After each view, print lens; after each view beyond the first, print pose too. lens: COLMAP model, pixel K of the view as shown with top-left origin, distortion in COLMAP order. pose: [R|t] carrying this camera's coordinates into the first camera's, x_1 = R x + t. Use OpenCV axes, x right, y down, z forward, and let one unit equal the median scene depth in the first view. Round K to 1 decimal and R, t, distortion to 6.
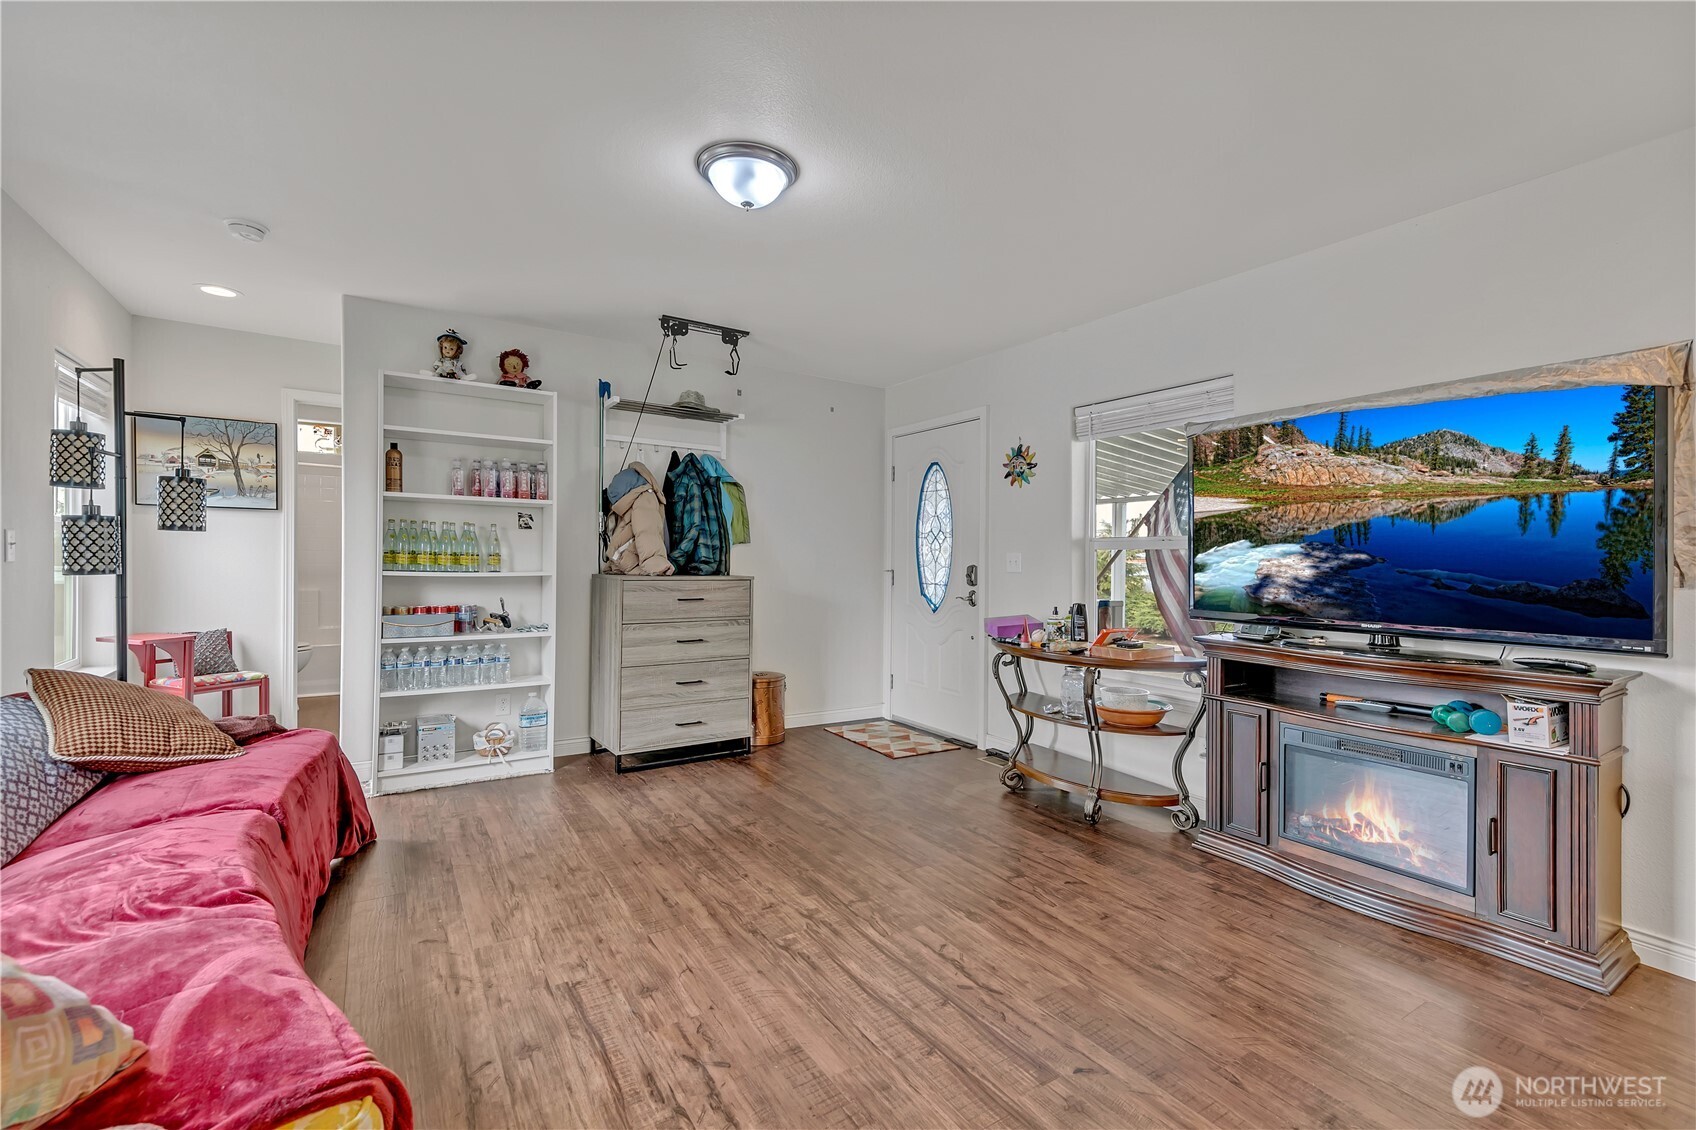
lens RADIAL K [[739.7, 0, 850.2], [0, 739.7, 564.9], [0, 0, 1]] dist [0.009963, 0.000907]
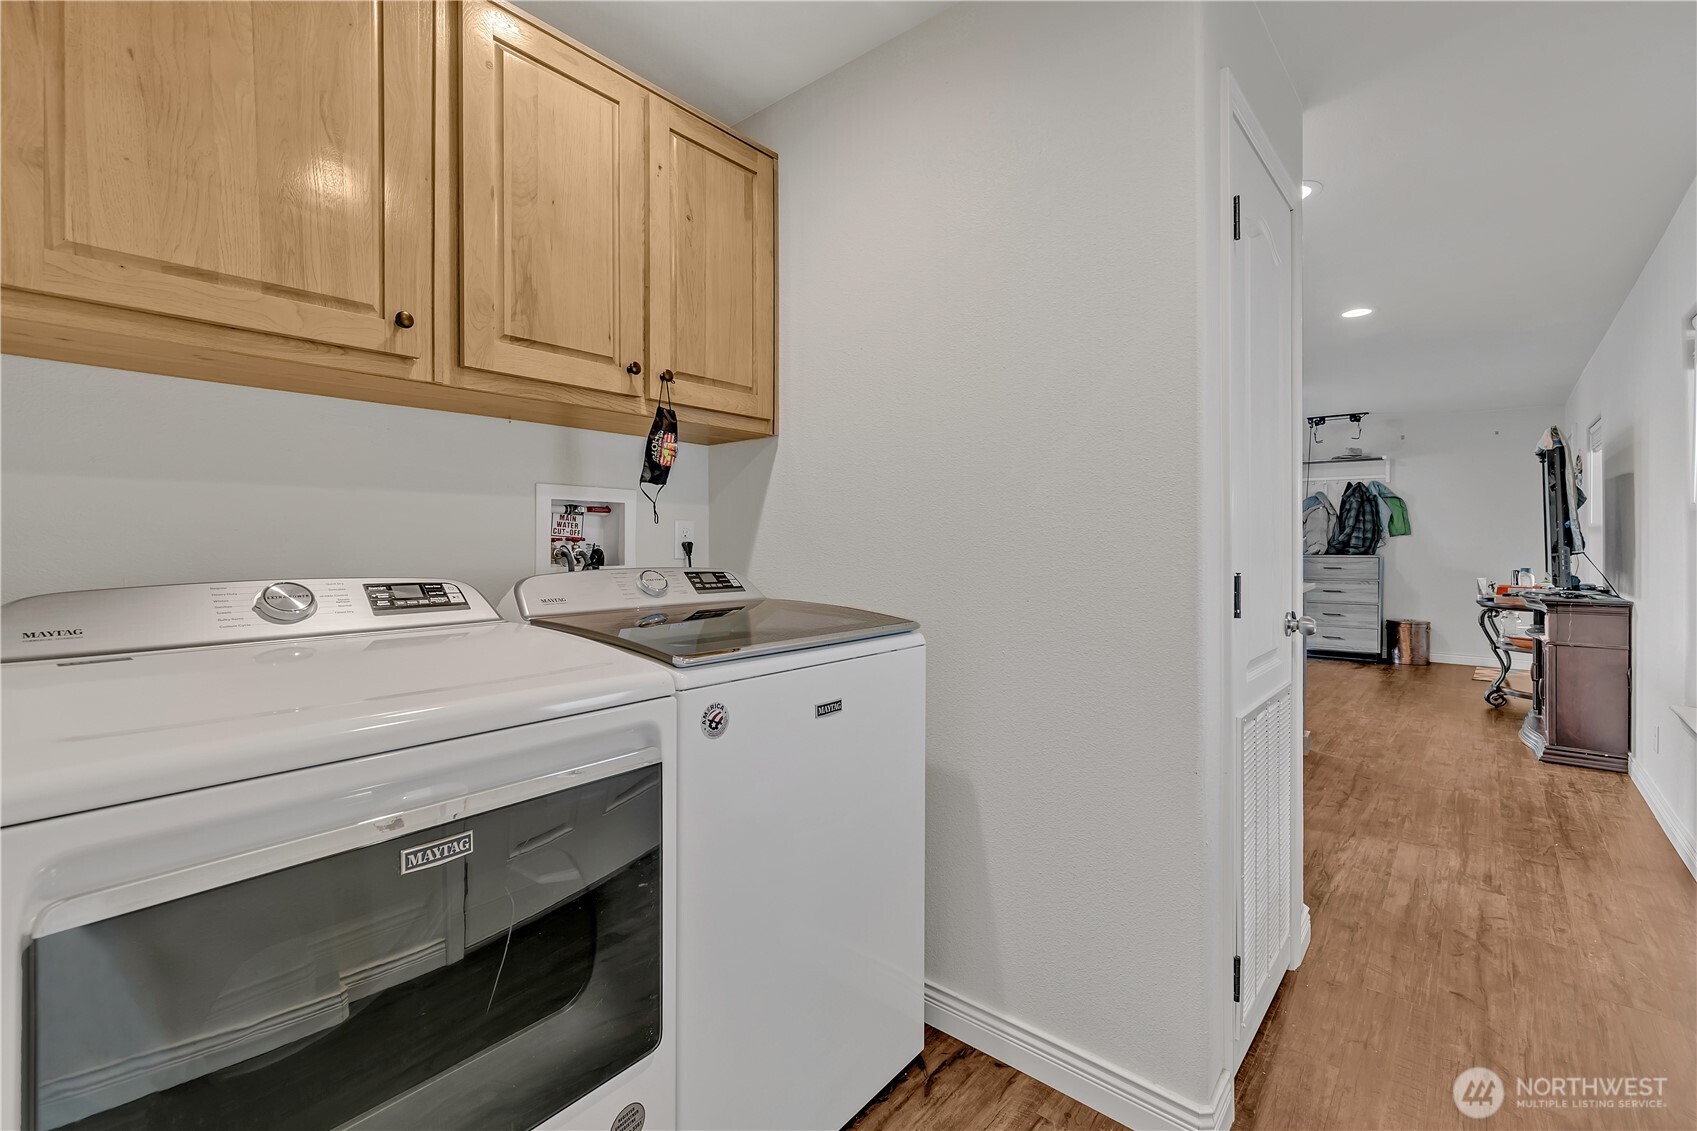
lens RADIAL K [[740.1, 0, 846.1], [0, 740.1, 549.6], [0, 0, 1]] dist [0.009963, 0.000907]
pose [[0.302909, -0.011005, -0.952956, 1.230616], [-0.006186, 0.999890, -0.013514, 0.036333], [0.952999, 0.009989, 0.302808, -0.721460]]
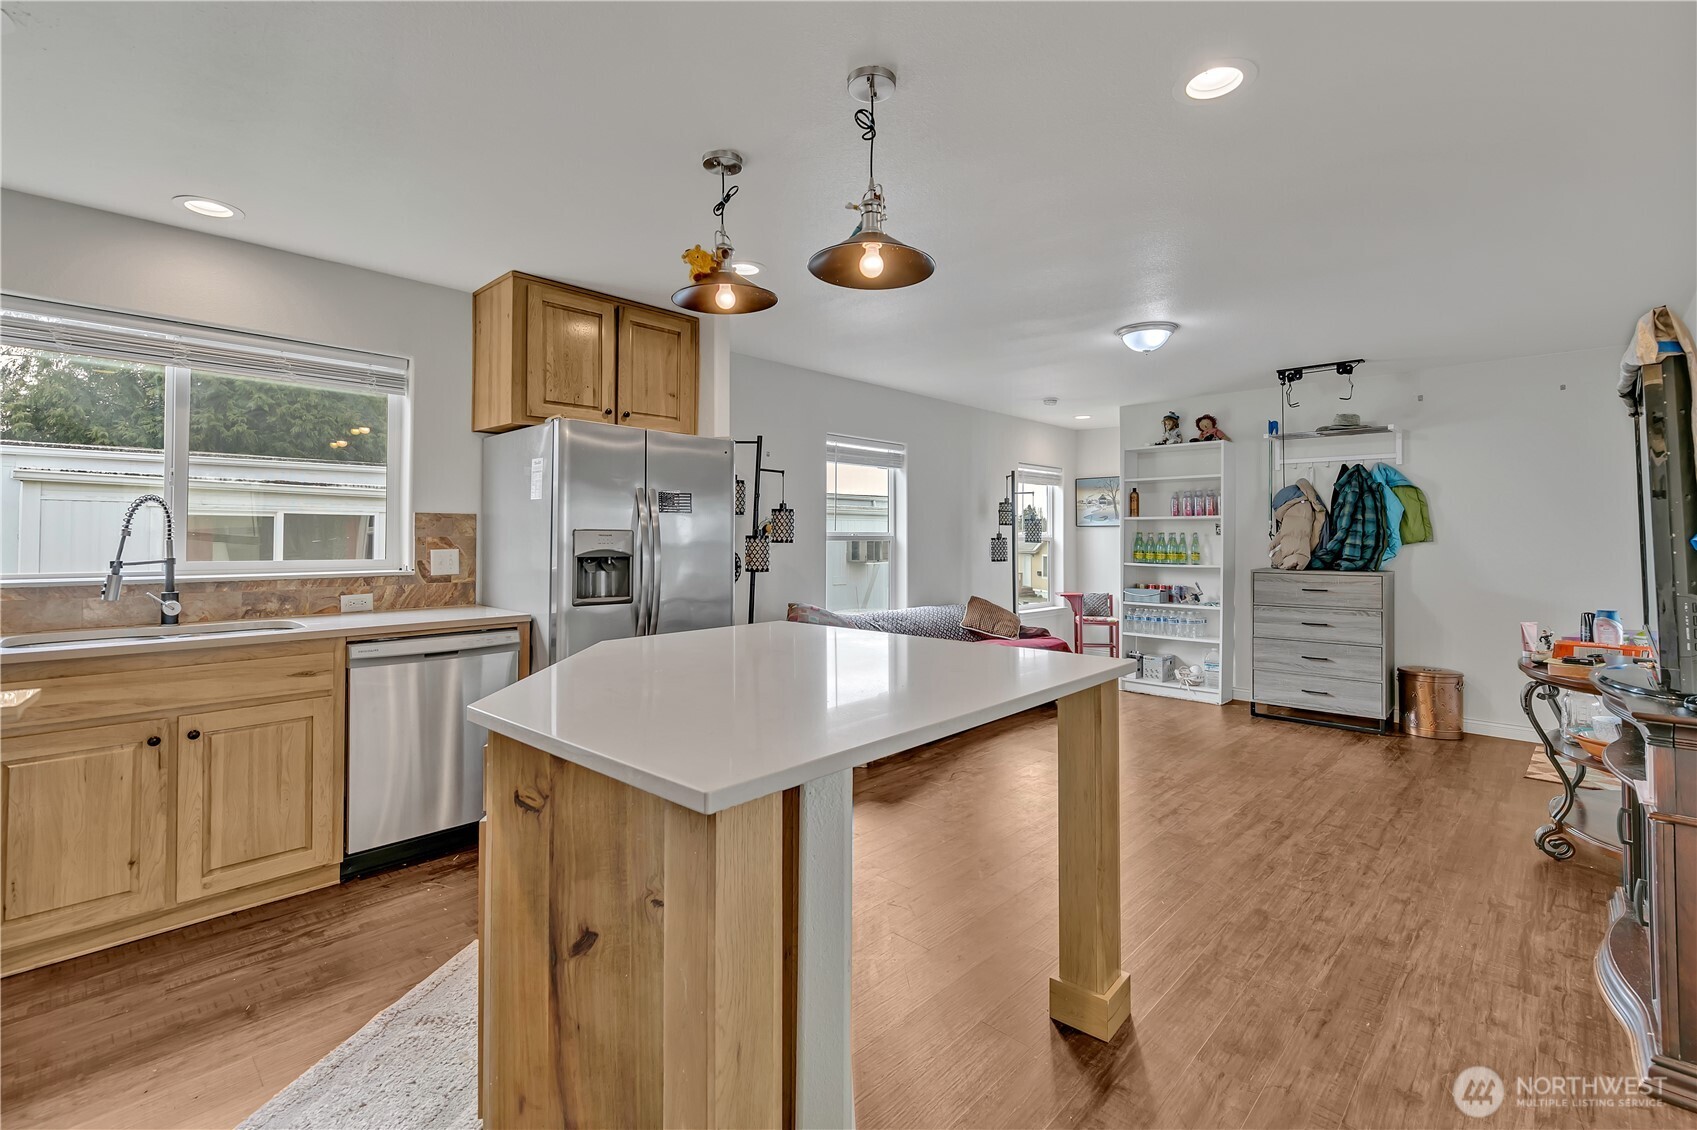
lens RADIAL K [[740.1, 0, 869.8], [0, 740.1, 530.3], [0, 0, 1]] dist [0.009963, 0.000907]
pose [[0.254707, -0.027513, -0.966627, 0.841600], [-0.010369, 0.999460, -0.031180, -0.006484], [0.966963, 0.017965, 0.254285, -0.024891]]
